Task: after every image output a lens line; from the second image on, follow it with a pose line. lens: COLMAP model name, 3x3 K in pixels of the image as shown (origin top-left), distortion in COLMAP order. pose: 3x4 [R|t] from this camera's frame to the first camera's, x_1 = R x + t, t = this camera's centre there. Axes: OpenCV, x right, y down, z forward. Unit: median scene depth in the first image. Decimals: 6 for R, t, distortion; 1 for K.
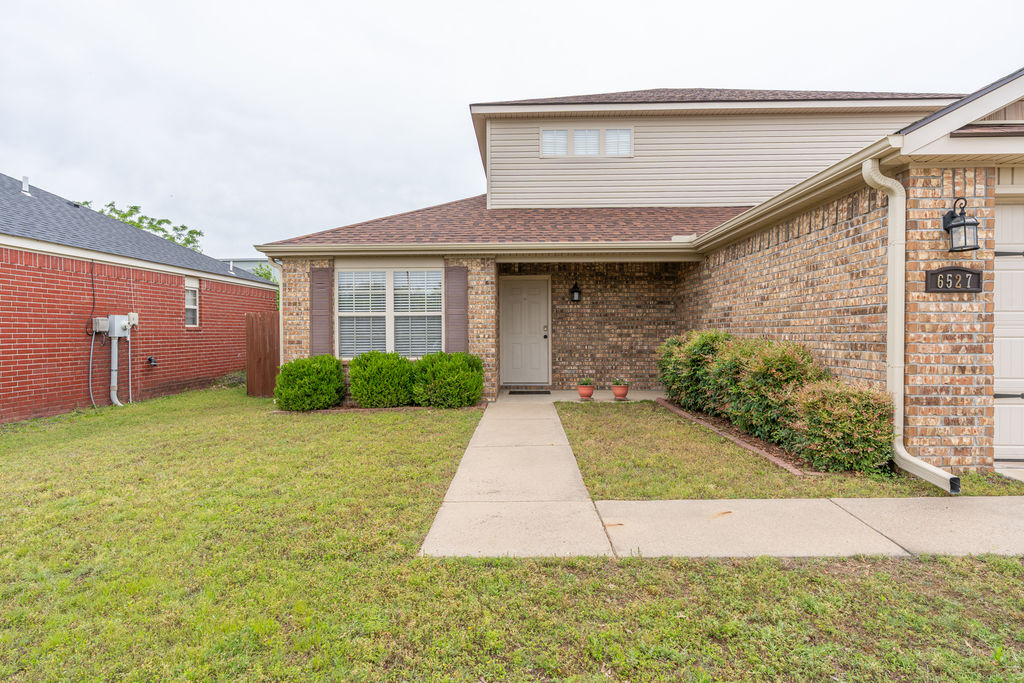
lens RADIAL K [[548.3, 0, 511.6], [0, 548.3, 339.8], [0, 0, 1]] dist [0.007371, 0.000423]
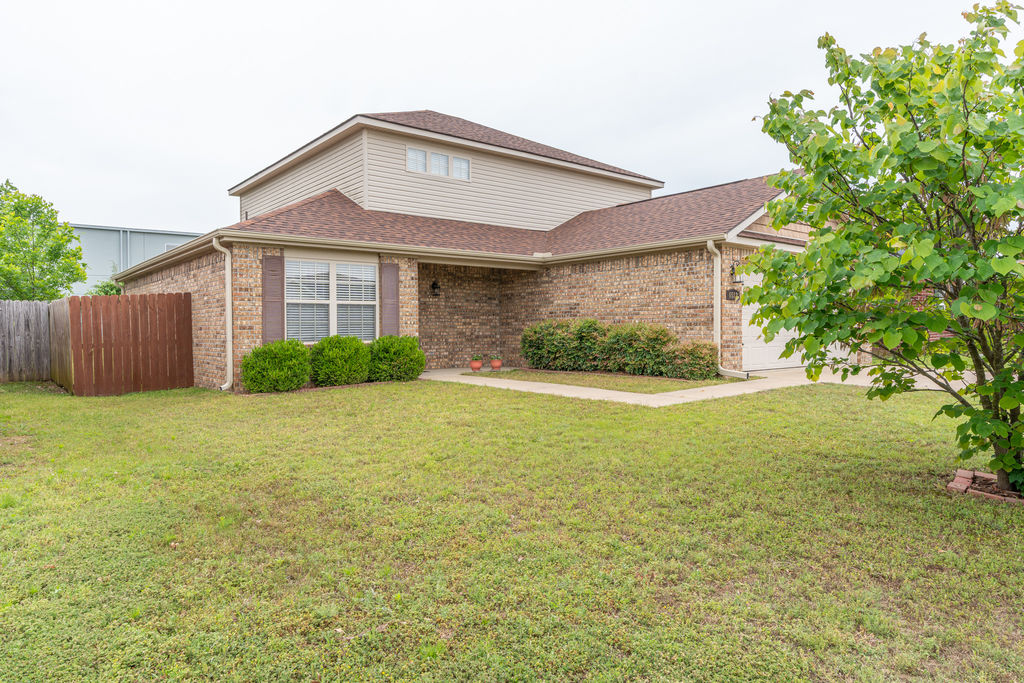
lens RADIAL K [[652.9, 0, 512.2], [0, 652.9, 342.1], [0, 0, 1]] dist [0.000615, 0.000281]
pose [[0.753668, -0.013787, 0.657110, -0.827269], [0.013240, 0.999896, 0.005794, 0.031143], [-0.657121, 0.004333, 0.753772, -0.230618]]
